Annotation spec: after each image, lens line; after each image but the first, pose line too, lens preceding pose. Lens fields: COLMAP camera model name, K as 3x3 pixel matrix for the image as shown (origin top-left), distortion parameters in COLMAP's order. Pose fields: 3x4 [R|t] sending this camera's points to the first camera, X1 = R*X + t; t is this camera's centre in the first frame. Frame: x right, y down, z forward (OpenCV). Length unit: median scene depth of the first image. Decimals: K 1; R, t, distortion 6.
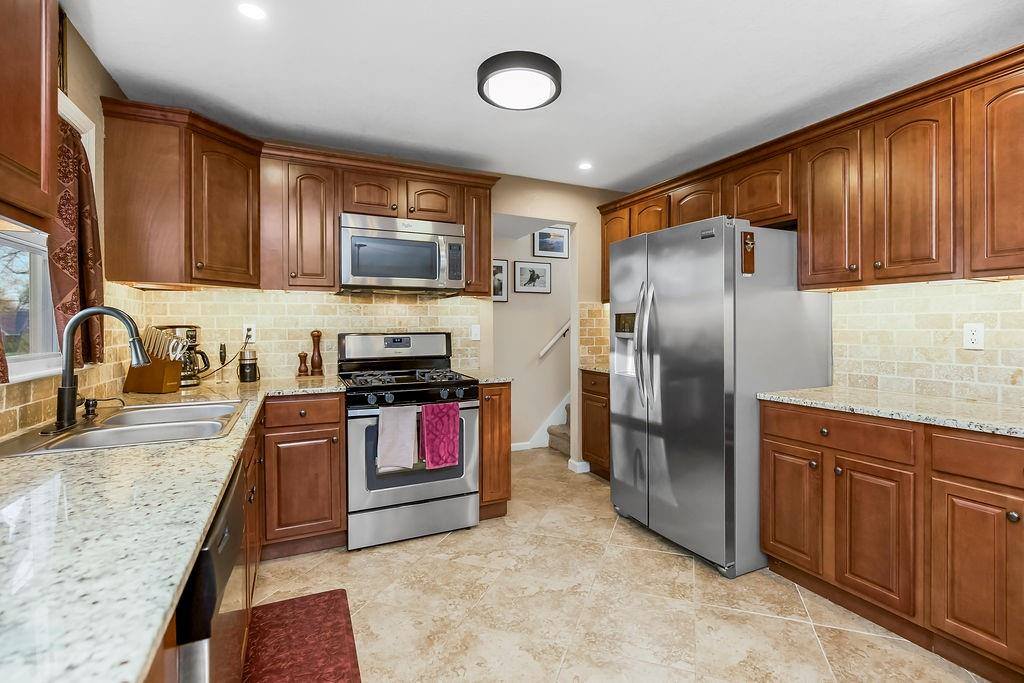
lens RADIAL K [[474.7, 0, 519.5], [0, 474.7, 327.7], [0, 0, 1]] dist [-0.018634, 0.002991]
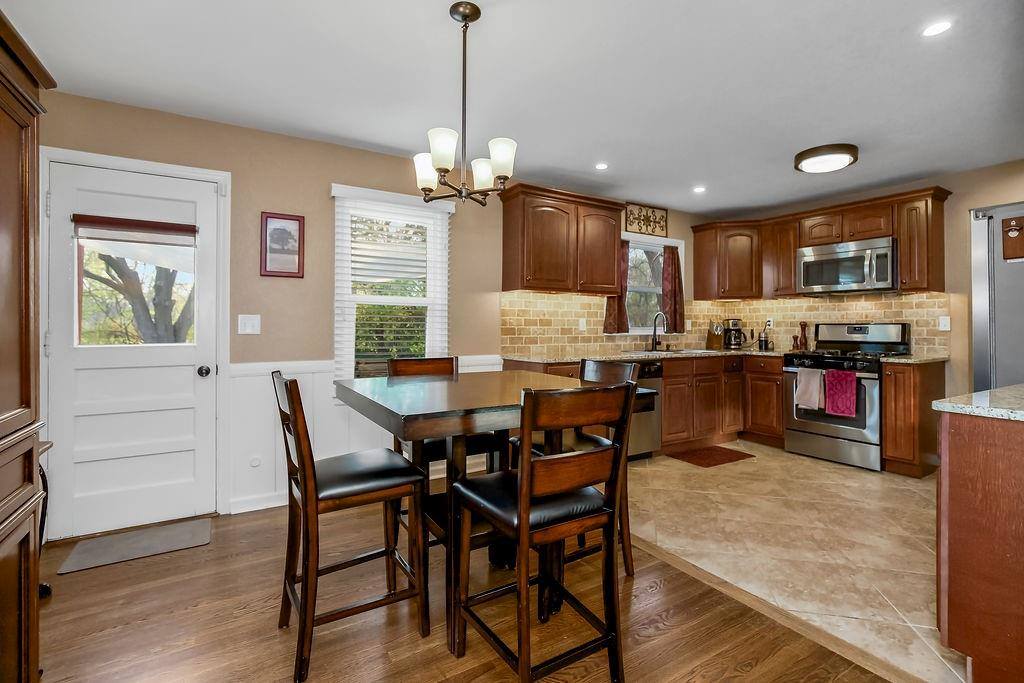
lens RADIAL K [[474.7, 0, 513.7], [0, 474.7, 321.9], [0, 0, 1]] dist [-0.018634, 0.002991]
pose [[0.095172, -0.005988, -0.995443, 1.117320], [-0.006943, 0.999954, -0.006679, 0.025589], [0.995437, 0.007547, 0.095126, -0.123327]]
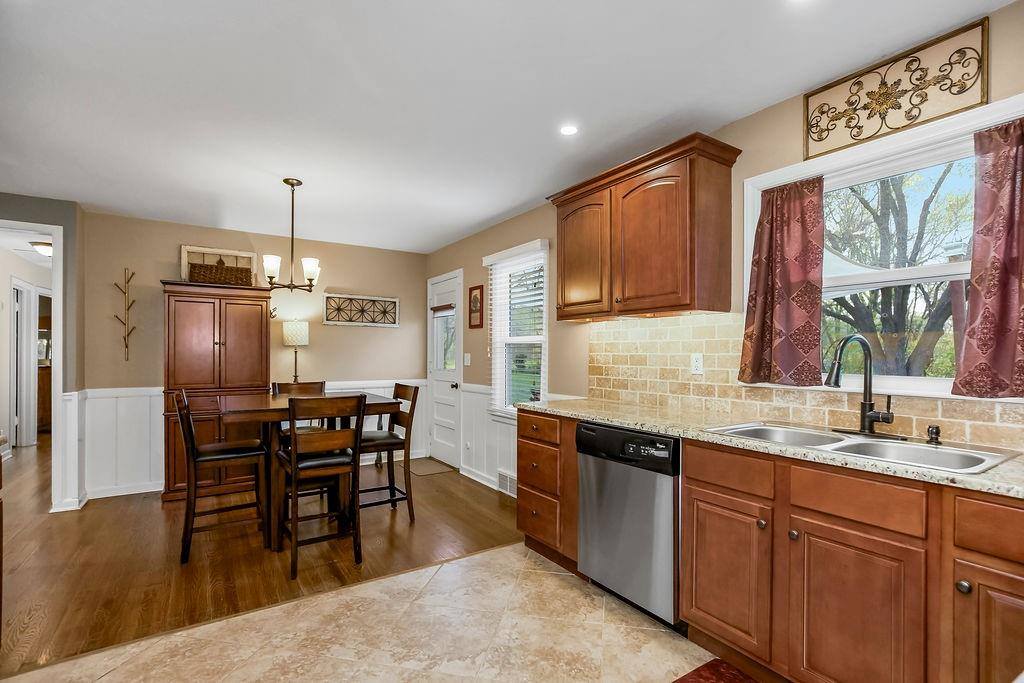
lens RADIAL K [[474.7, 0, 529.0], [0, 474.7, 359.6], [0, 0, 1]] dist [-0.018634, 0.002991]
pose [[-0.988448, -0.002667, -0.151535, 0.046183], [-0.005039, 0.999871, 0.015270, 0.001472], [0.151474, 0.015857, -0.988334, 1.104394]]
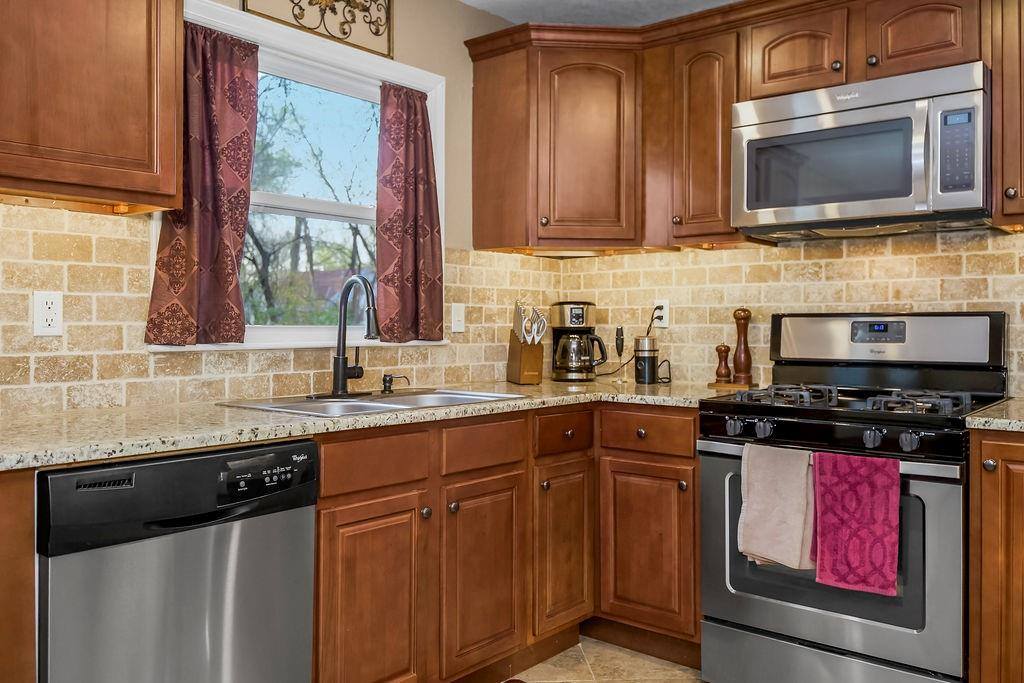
lens RADIAL K [[839.8, 0, 513.9], [0, 839.8, 325.4], [0, 0, 1]] dist [0.011464, -0.001209]
pose [[0.409834, 0.006829, -0.912134, 0.446015], [-0.007317, 0.999964, 0.004199, 0.026204], [0.912131, 0.004953, 0.409870, 0.322222]]
